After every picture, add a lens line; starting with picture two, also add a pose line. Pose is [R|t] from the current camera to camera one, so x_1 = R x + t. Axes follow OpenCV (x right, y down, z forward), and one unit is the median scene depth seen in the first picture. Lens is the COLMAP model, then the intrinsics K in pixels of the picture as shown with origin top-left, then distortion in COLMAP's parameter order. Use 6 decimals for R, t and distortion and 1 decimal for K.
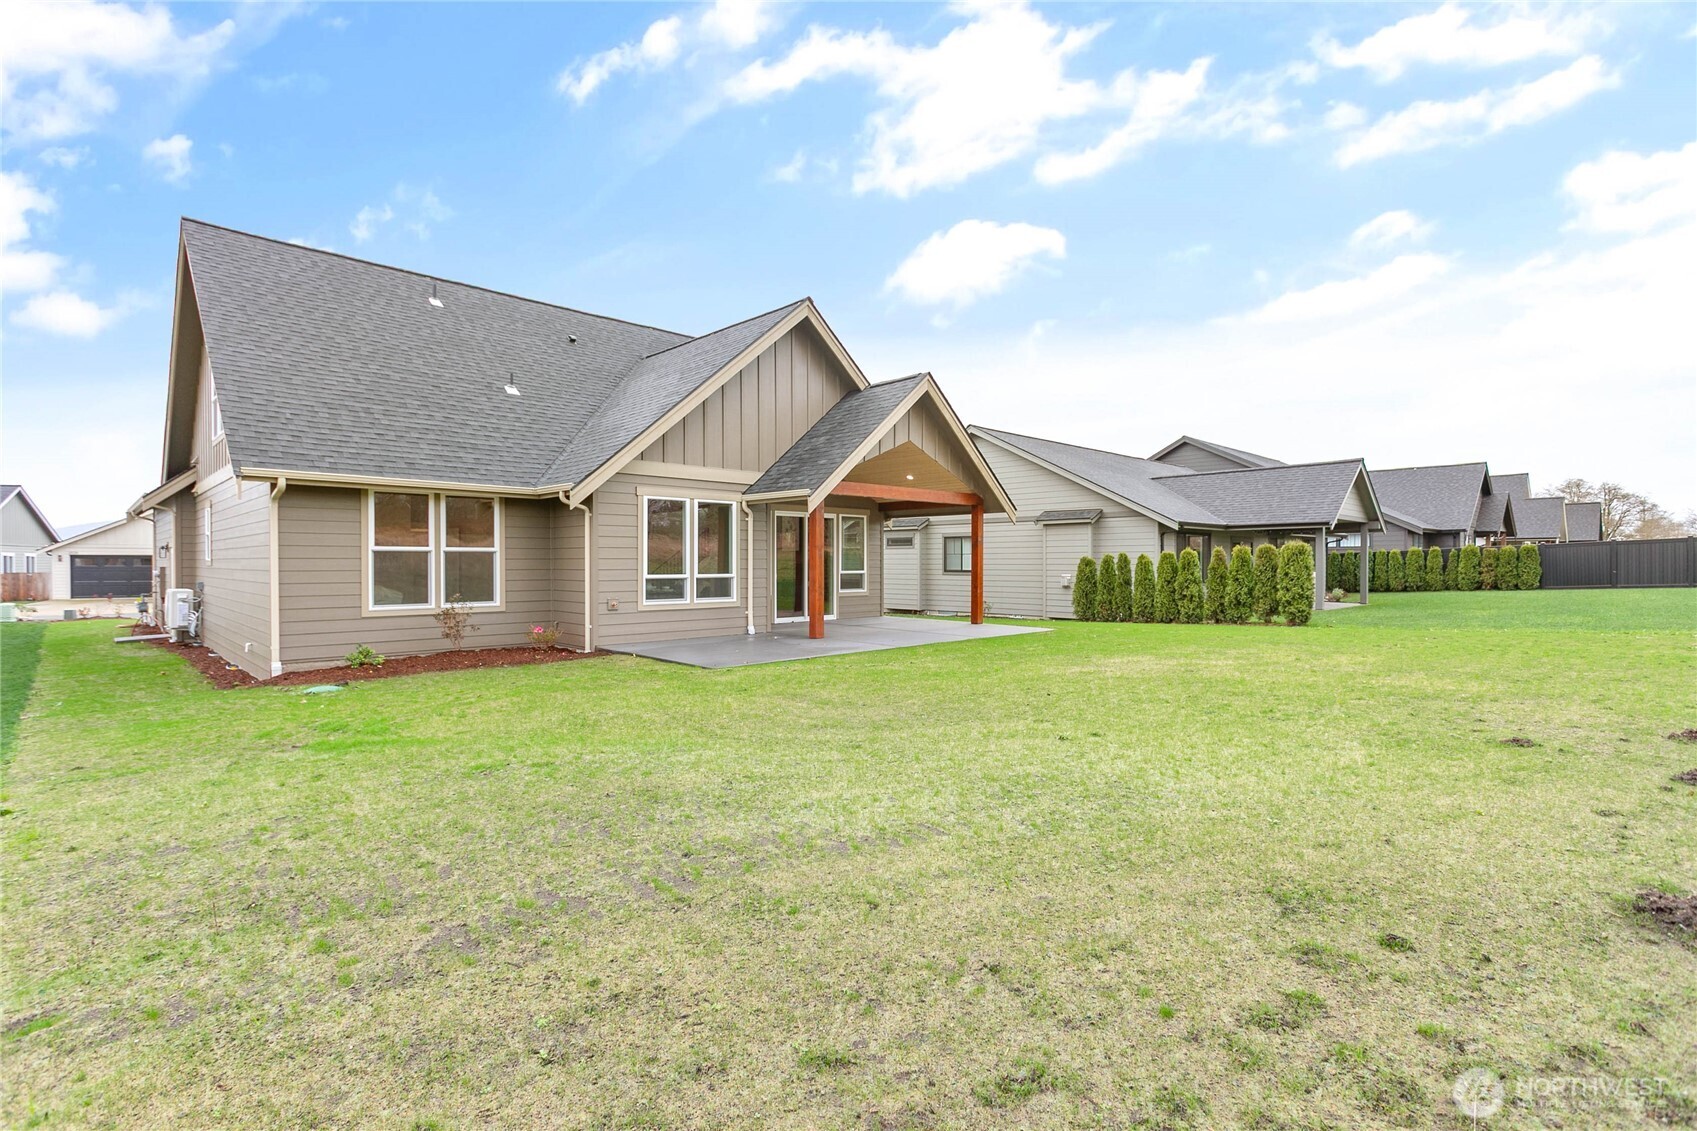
lens RADIAL K [[801.3, 0, 848.5], [0, 801.3, 565.5], [0, 0, 1]] dist [0.001484, 0.000092]
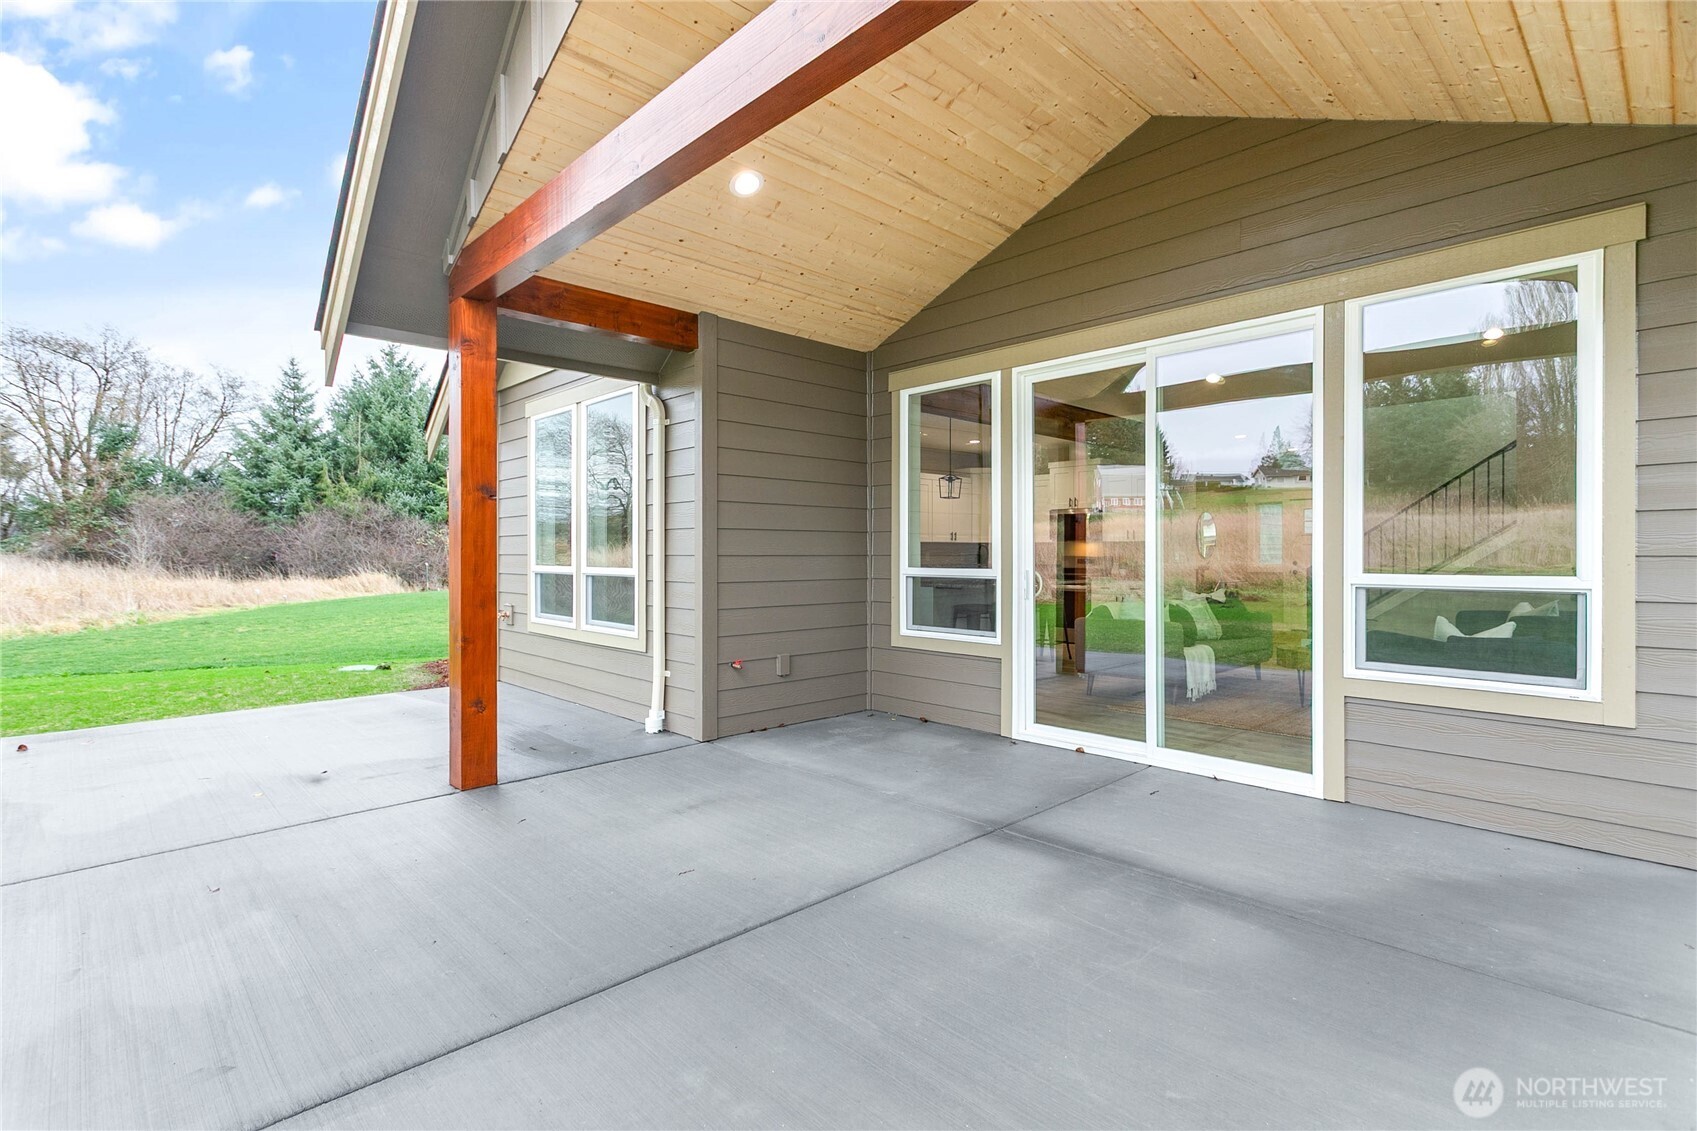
lens RADIAL K [[801.3, 0, 848.5], [0, 801.3, 565.5], [0, 0, 1]] dist [0.001484, 0.000092]
pose [[-0.010605, 0.013293, -0.999855, 0.250949], [-0.005611, 0.999895, 0.013353, 0.003421], [0.999928, 0.005752, -0.010530, 1.107272]]
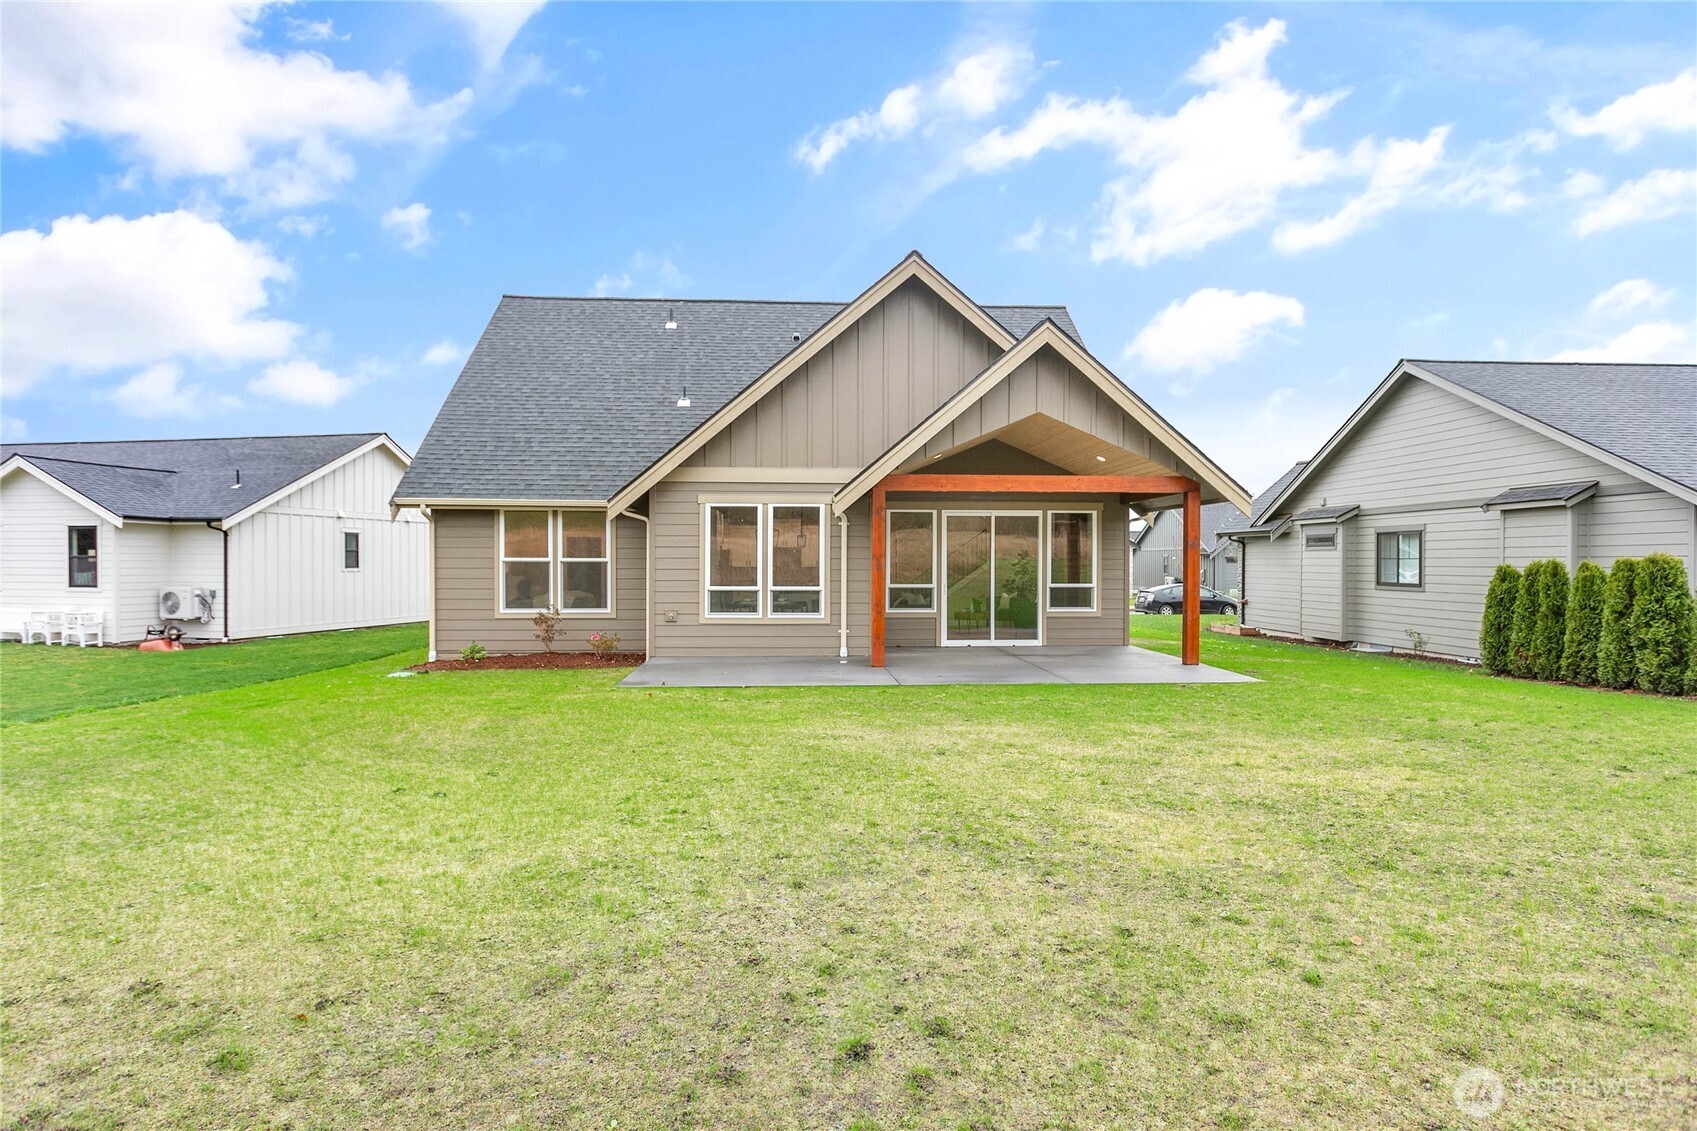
lens RADIAL K [[940.5, 0, 844.9], [0, 940.5, 570.9], [0, 0, 1]] dist [-0.002787, 0.000211]
pose [[0.759108, 0.008477, -0.650909, 0.547334], [-0.005025, 0.999962, 0.007162, -0.014236], [0.650945, -0.002166, 0.759122, 0.232396]]
